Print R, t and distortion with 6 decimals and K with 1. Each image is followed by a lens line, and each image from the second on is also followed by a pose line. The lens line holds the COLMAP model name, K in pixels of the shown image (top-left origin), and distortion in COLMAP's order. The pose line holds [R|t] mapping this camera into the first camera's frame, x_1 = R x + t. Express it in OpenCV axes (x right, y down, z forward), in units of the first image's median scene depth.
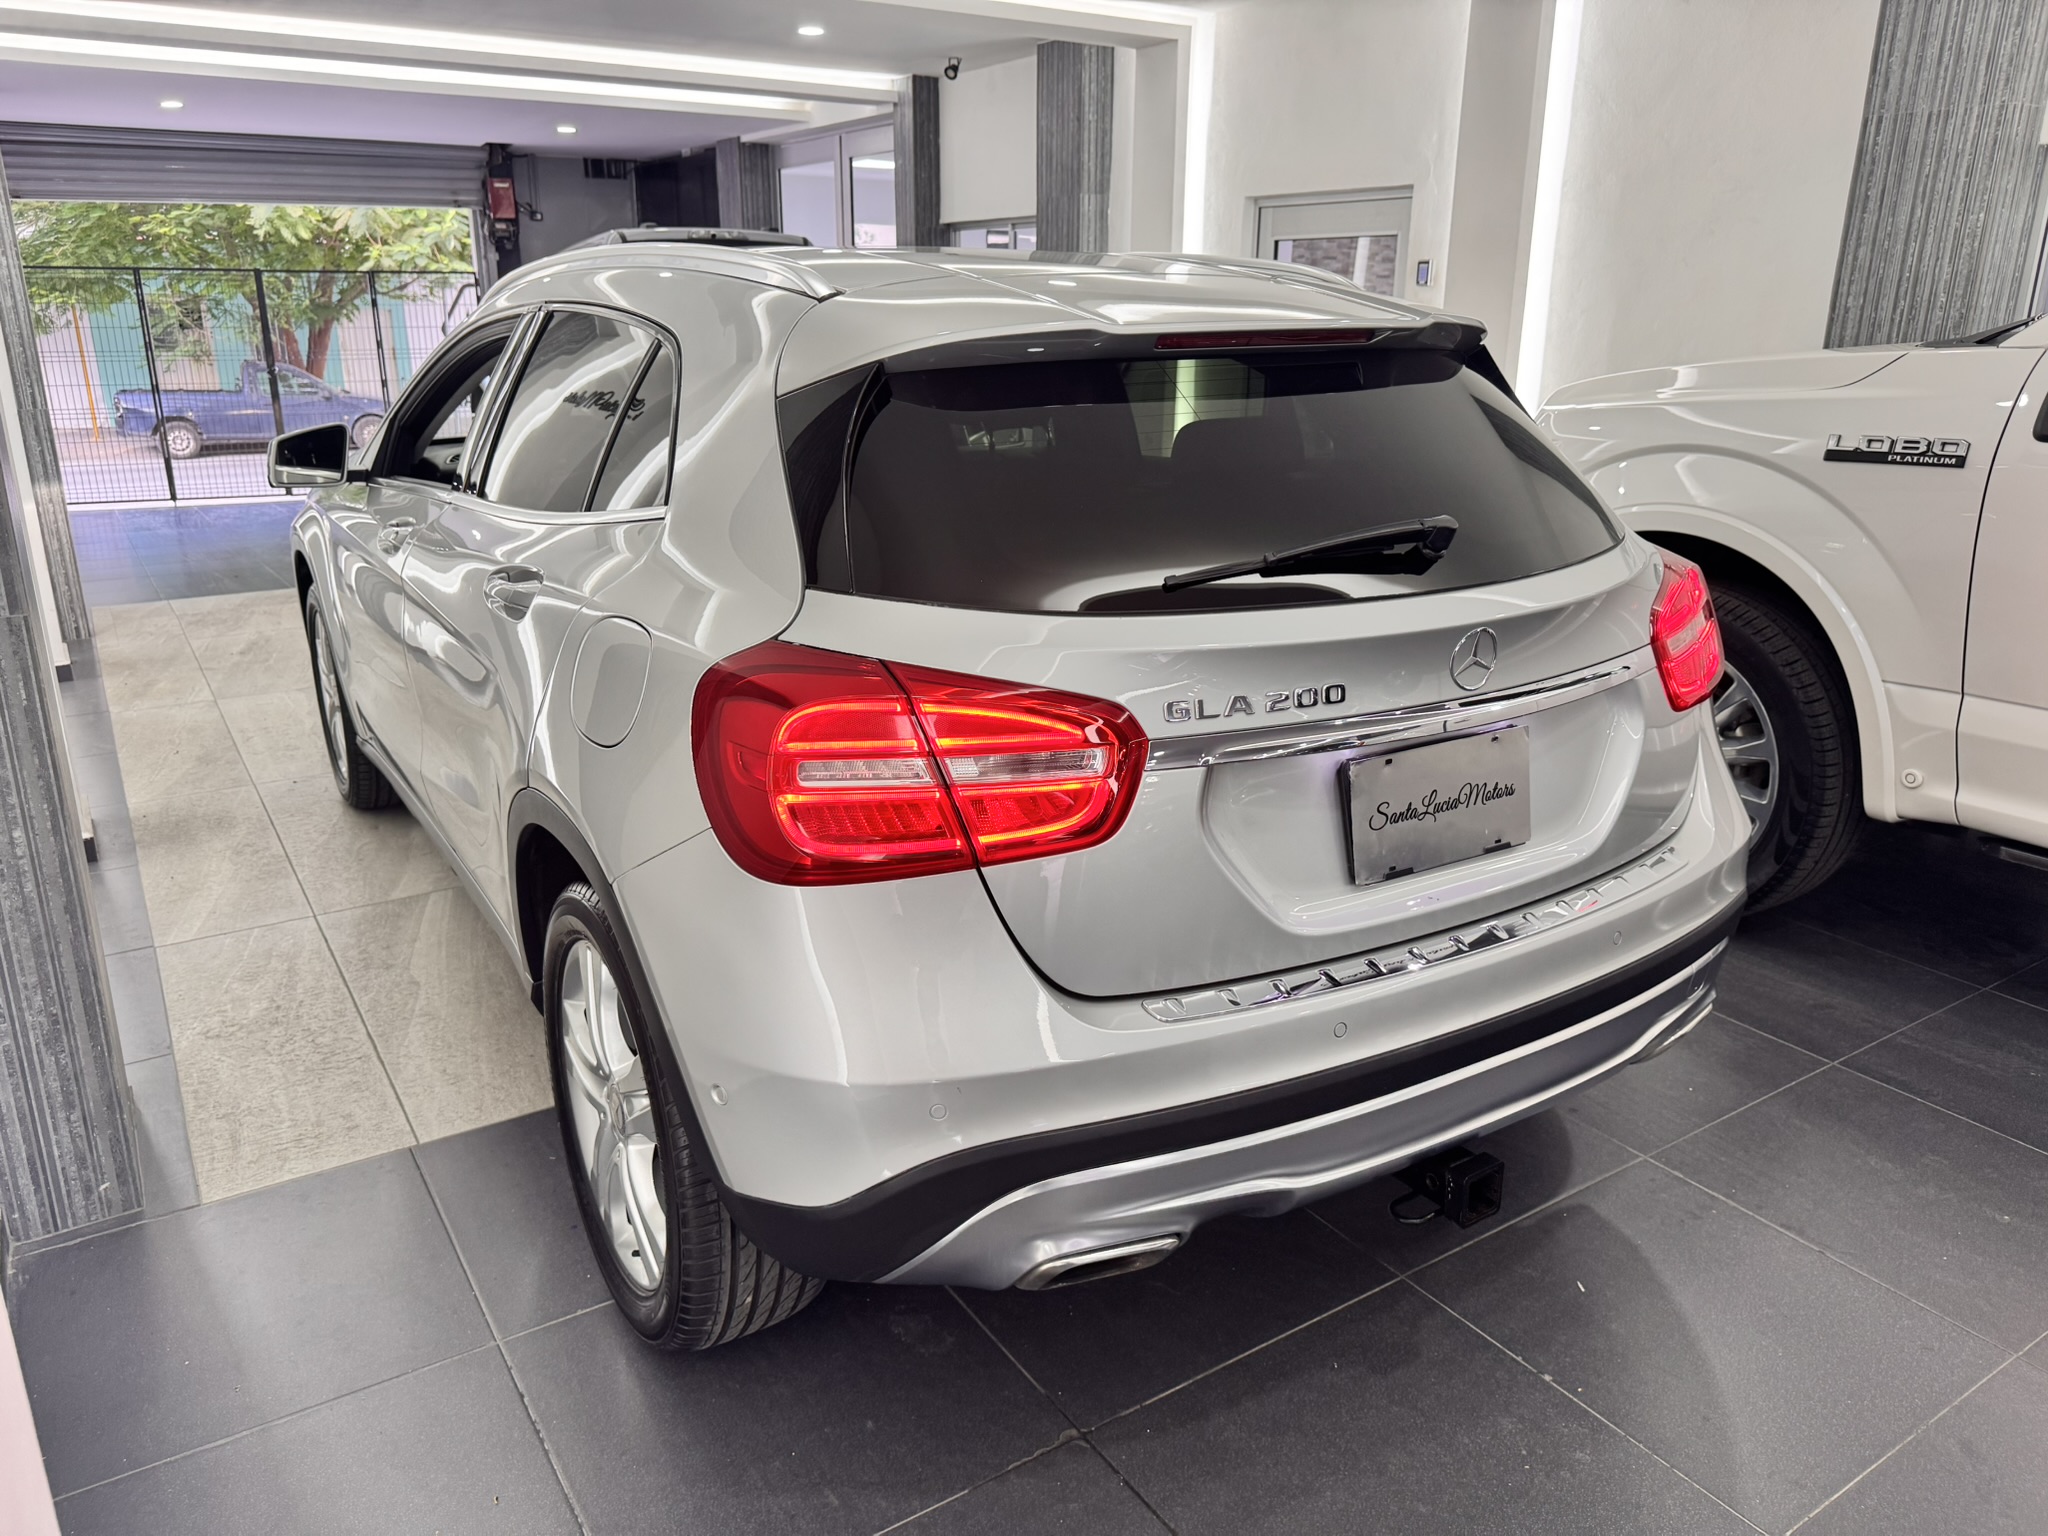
lens RADIAL K [[1448.4, 0, 1043.6], [0, 1448.4, 763.8], [0, 0, 1]] dist [0.047134, -0.057800]
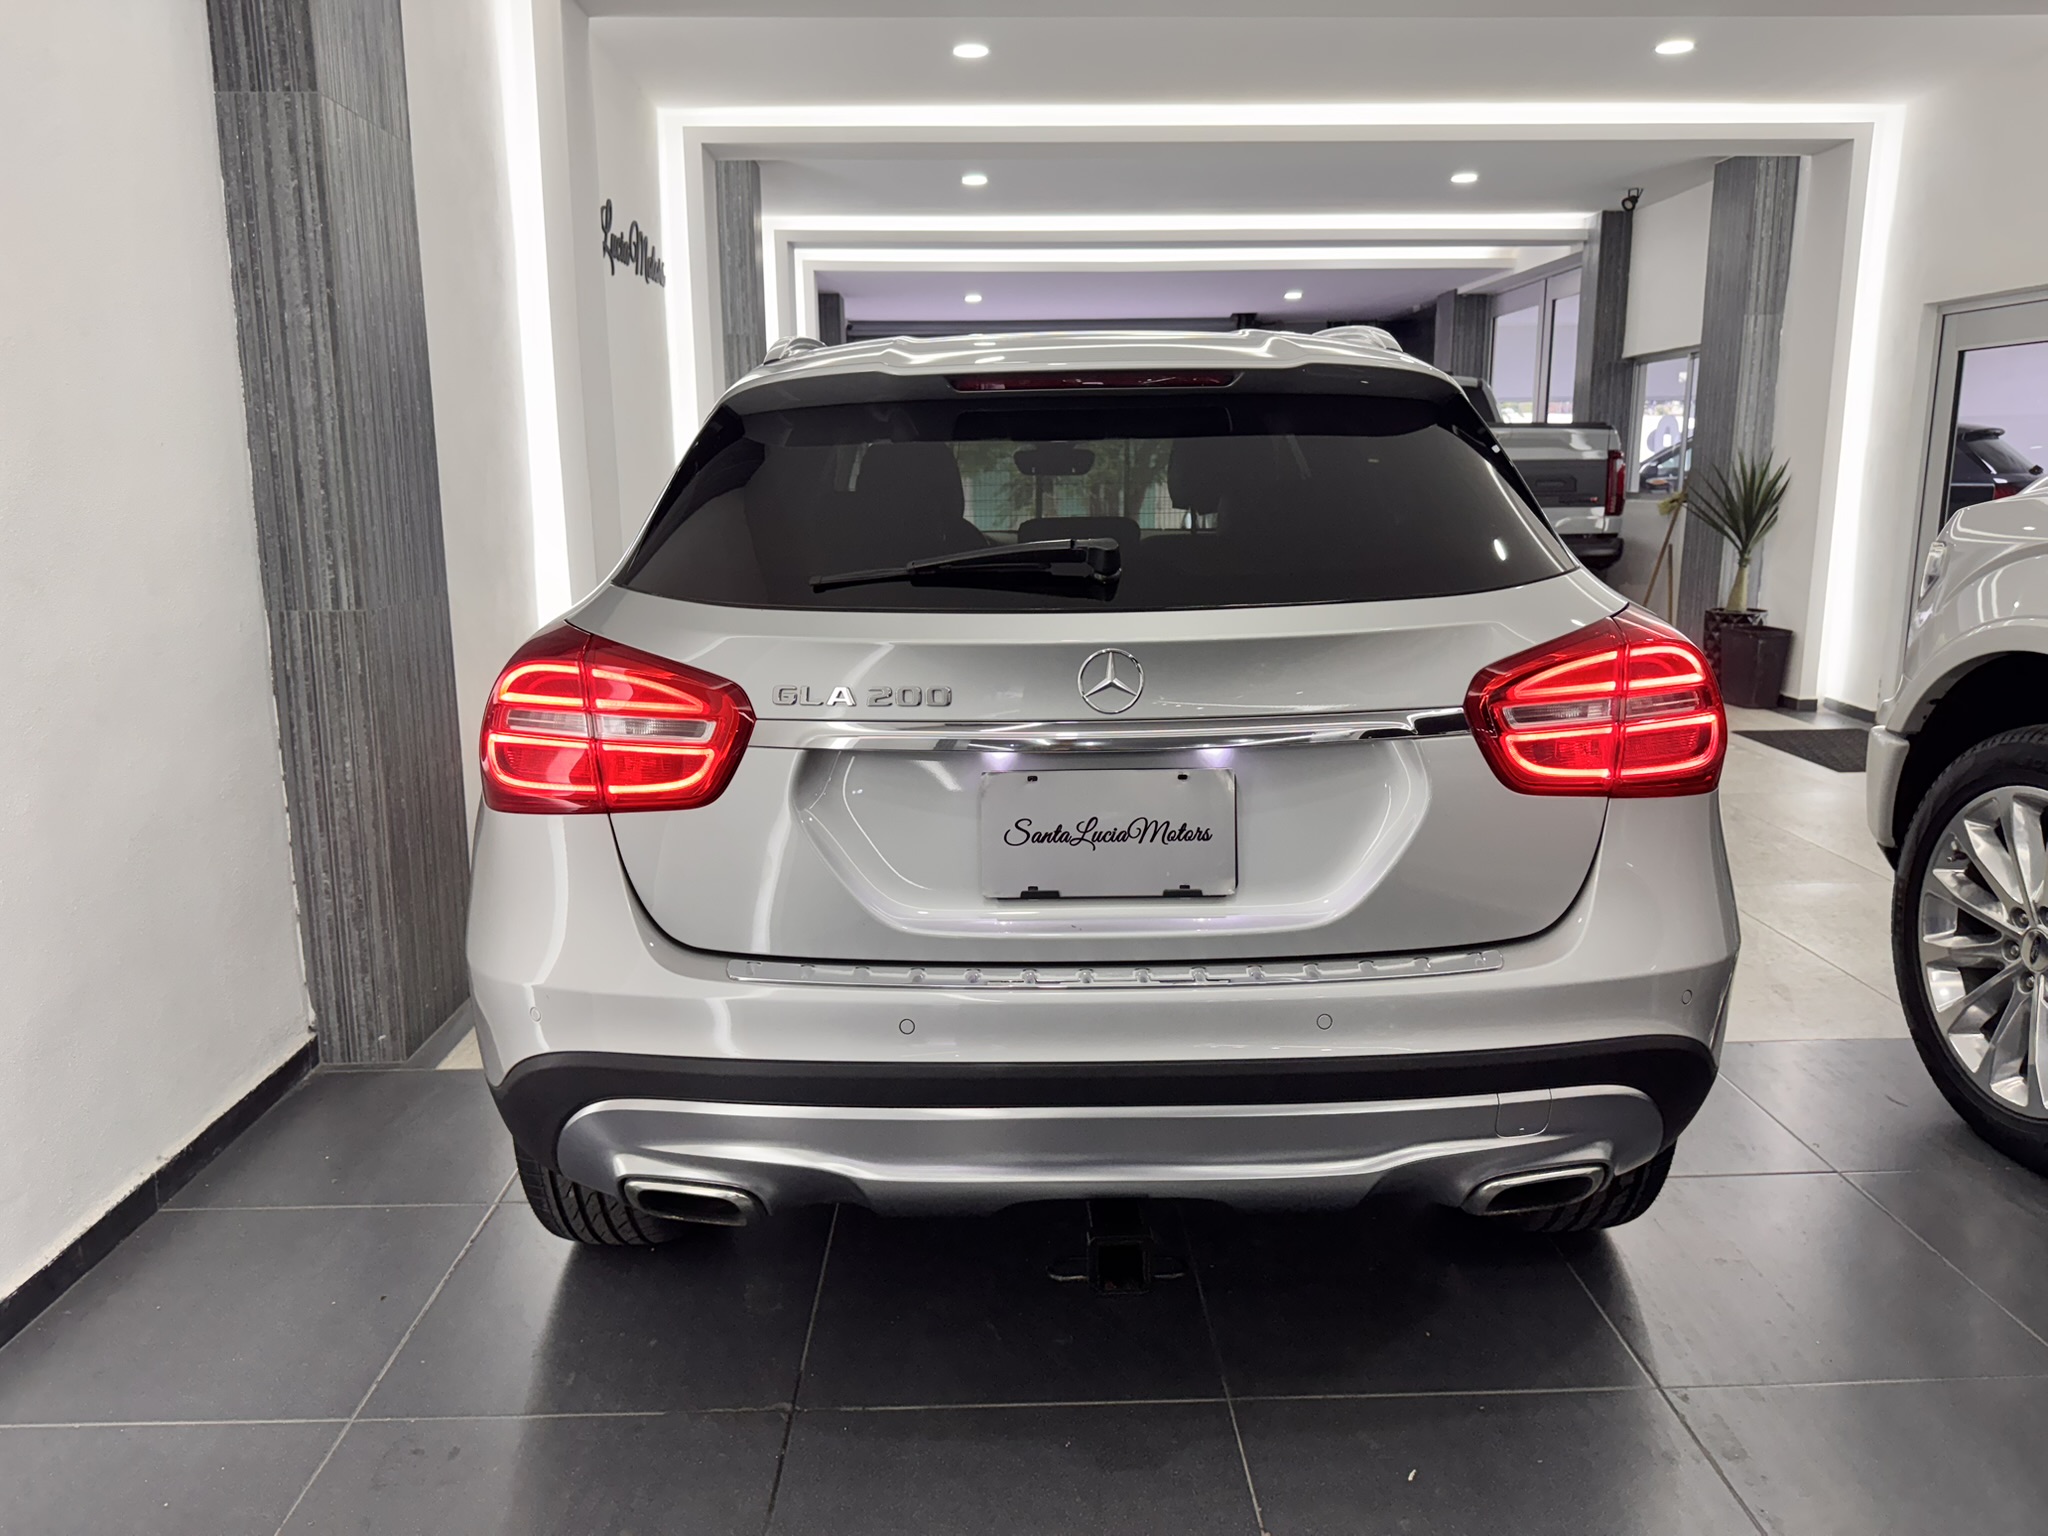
lens RADIAL K [[1448.4, 0, 1022.8], [0, 1448.4, 756.9], [0, 0, 1]] dist [0.047134, -0.057800]
pose [[0.854201, 0.091496, -0.511830, 0.543016], [-0.145708, 0.987075, -0.066722, 0.037496], [0.499110, 0.131572, 0.856492, 0.107972]]
